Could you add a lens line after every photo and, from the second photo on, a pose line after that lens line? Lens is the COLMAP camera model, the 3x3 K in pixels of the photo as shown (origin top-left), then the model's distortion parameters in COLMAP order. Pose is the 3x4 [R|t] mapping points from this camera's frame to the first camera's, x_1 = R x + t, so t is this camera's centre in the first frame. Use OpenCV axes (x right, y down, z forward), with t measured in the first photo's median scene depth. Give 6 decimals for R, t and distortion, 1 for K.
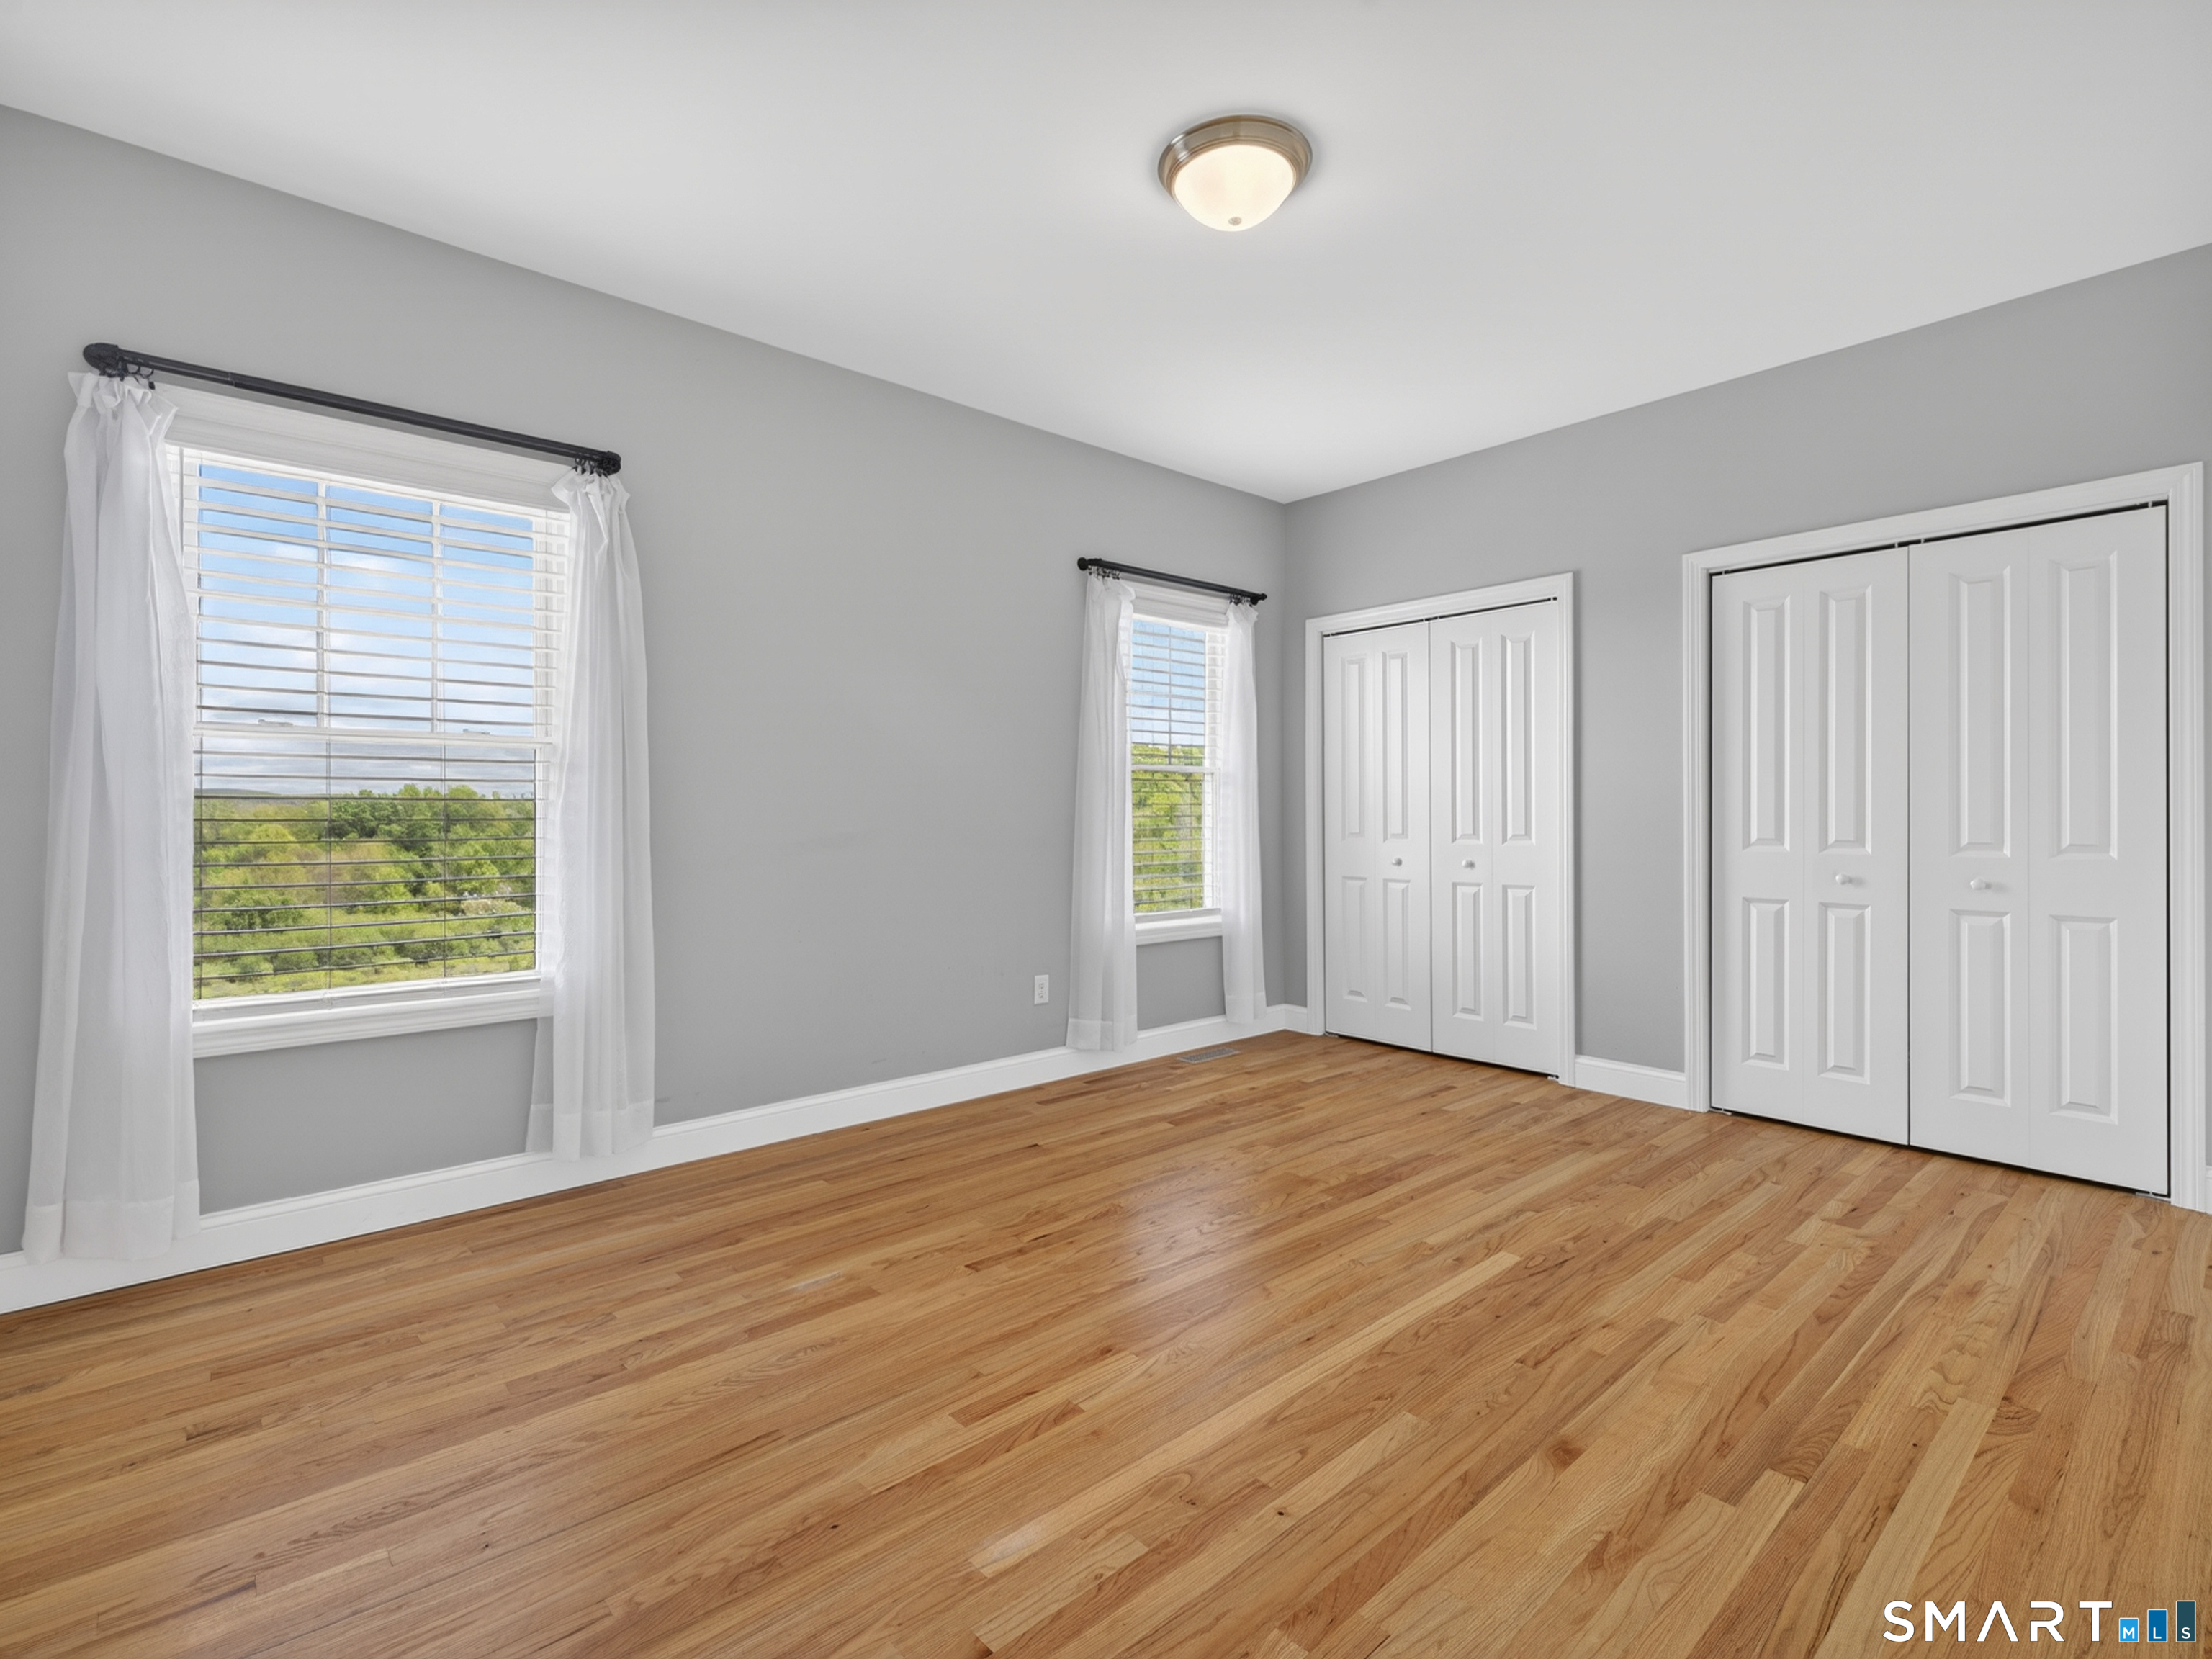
lens RADIAL K [[1034.3, 0, 1109.3], [0, 1034.3, 812.7], [0, 0, 1]] dist [0.003911, 0.000088]
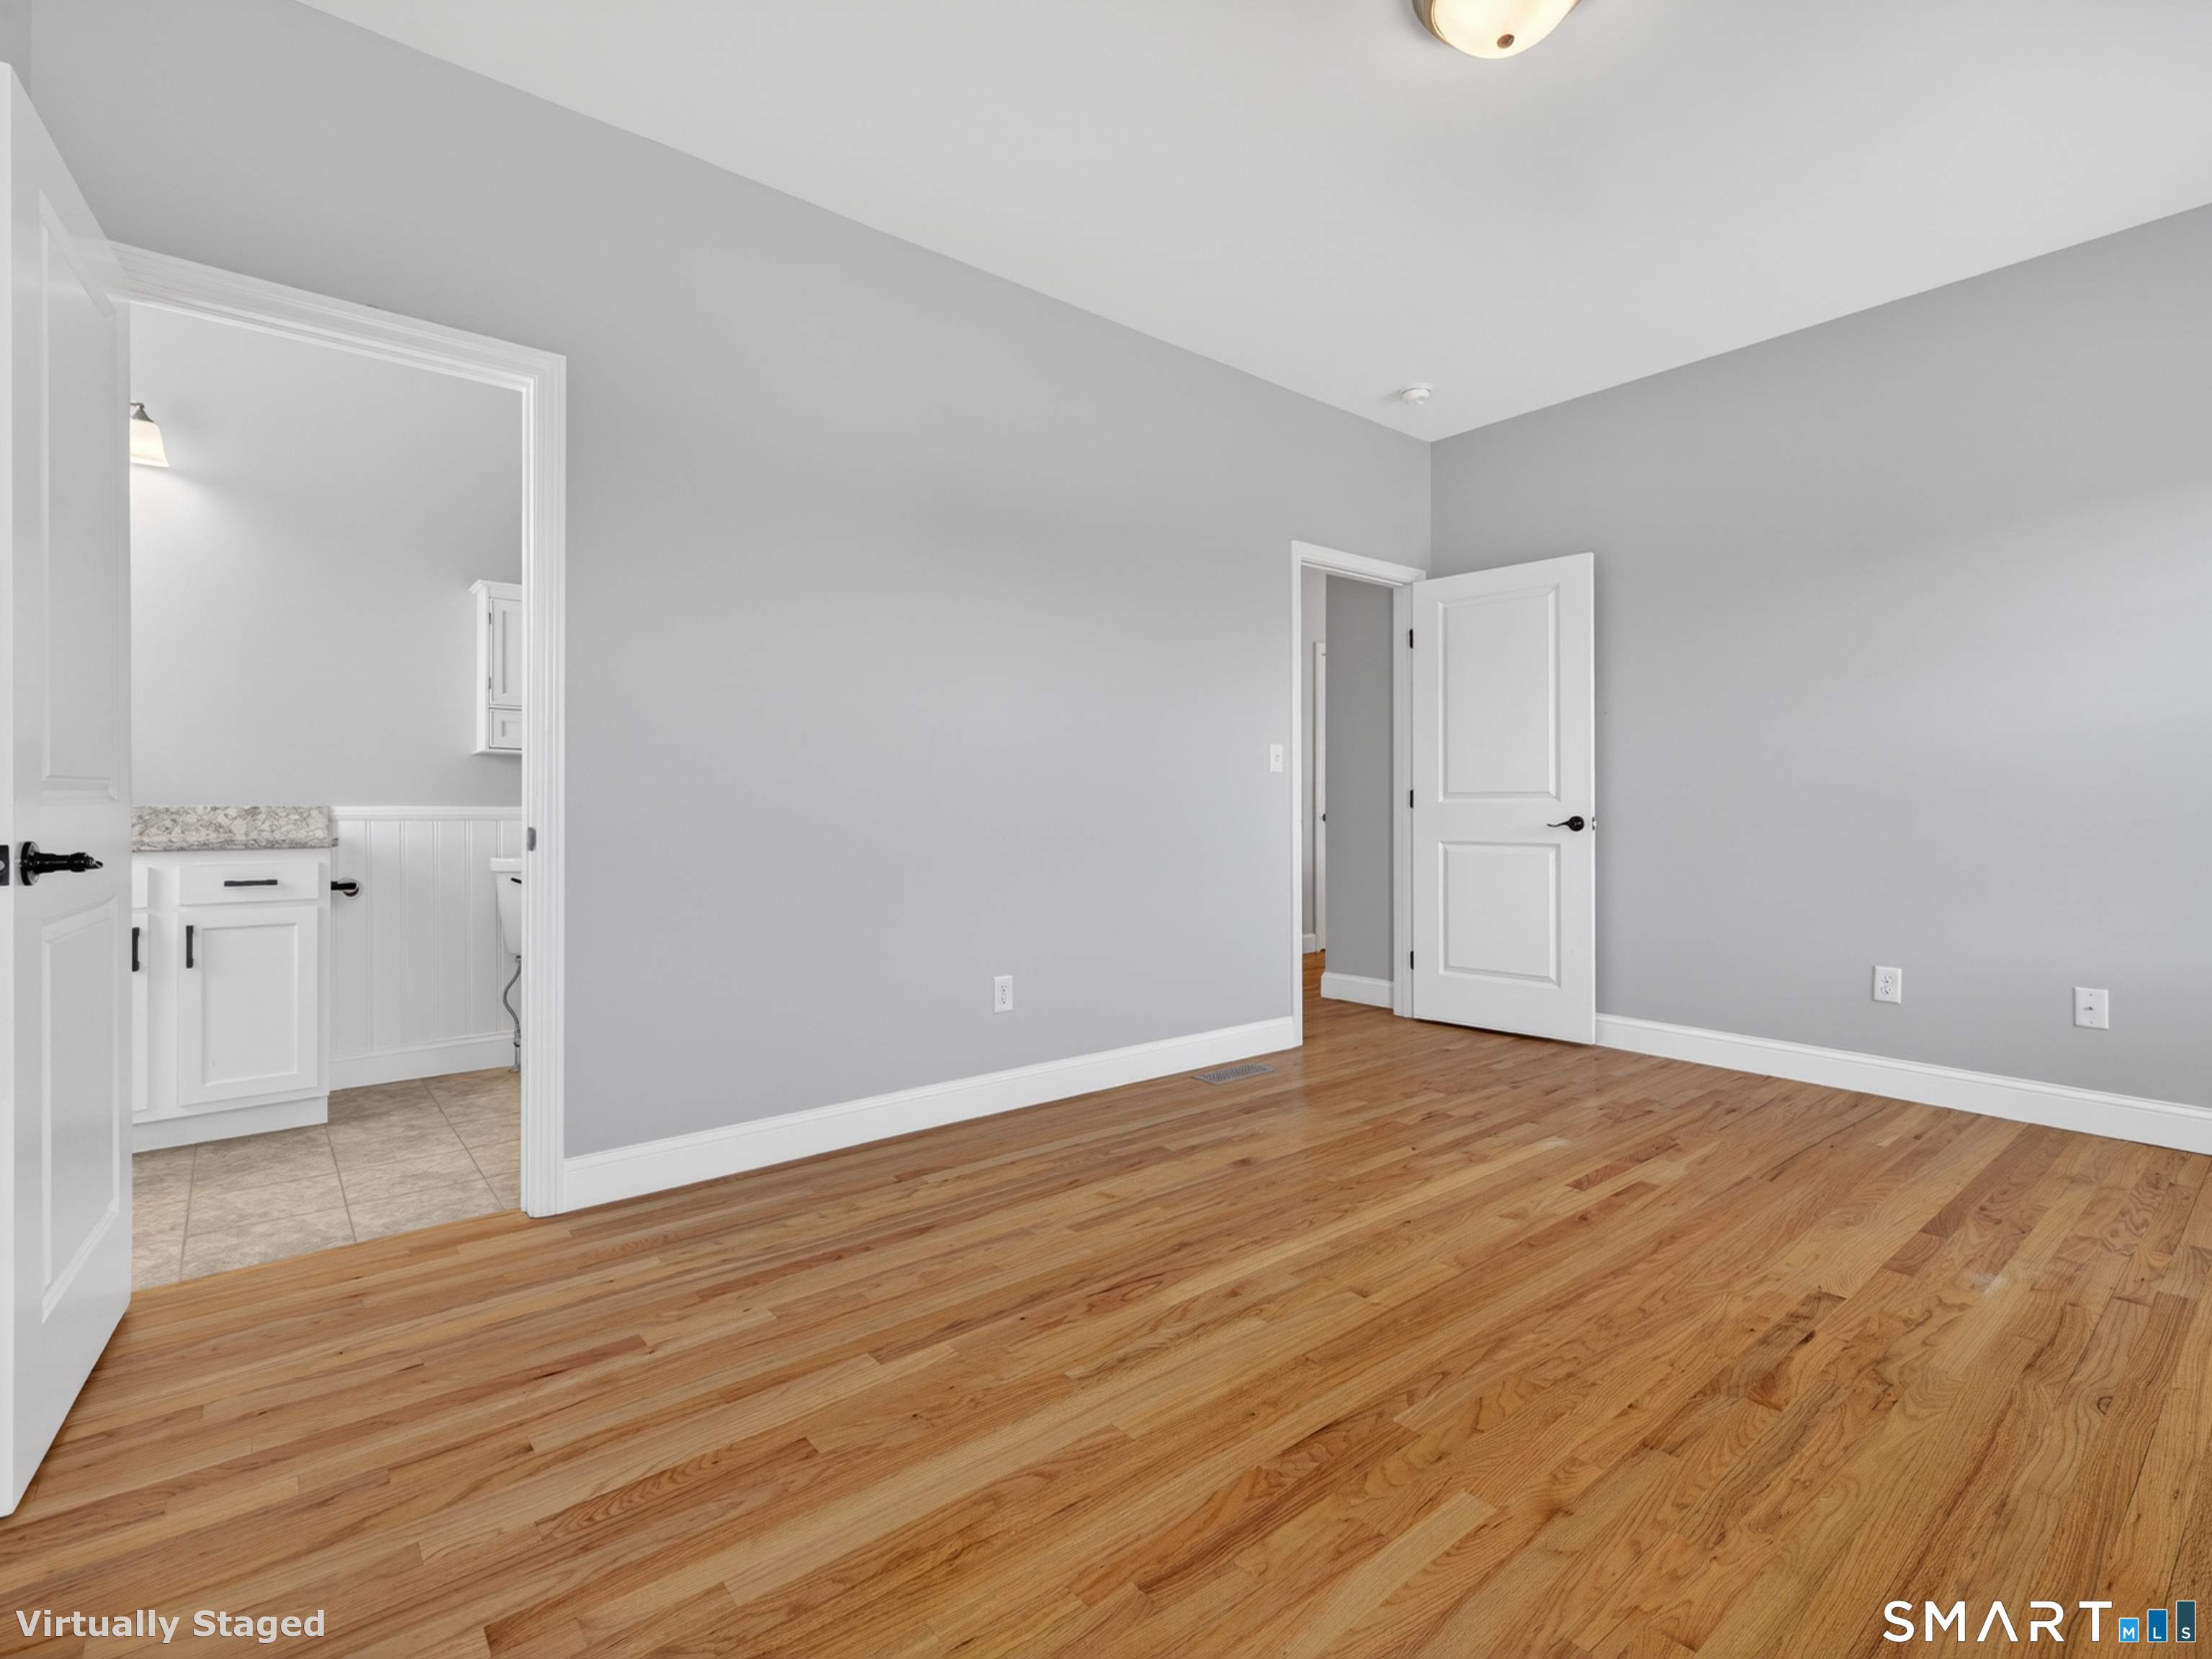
lens RADIAL K [[1034.3, 0, 1109.3], [0, 1034.3, 812.7], [0, 0, 1]] dist [0.003911, 0.000088]
pose [[-0.999289, 0.001883, 0.037654, 0.407730], [0.002003, 0.999993, 0.003143, 0.050470], [-0.037647, 0.003216, -0.999286, 1.832787]]
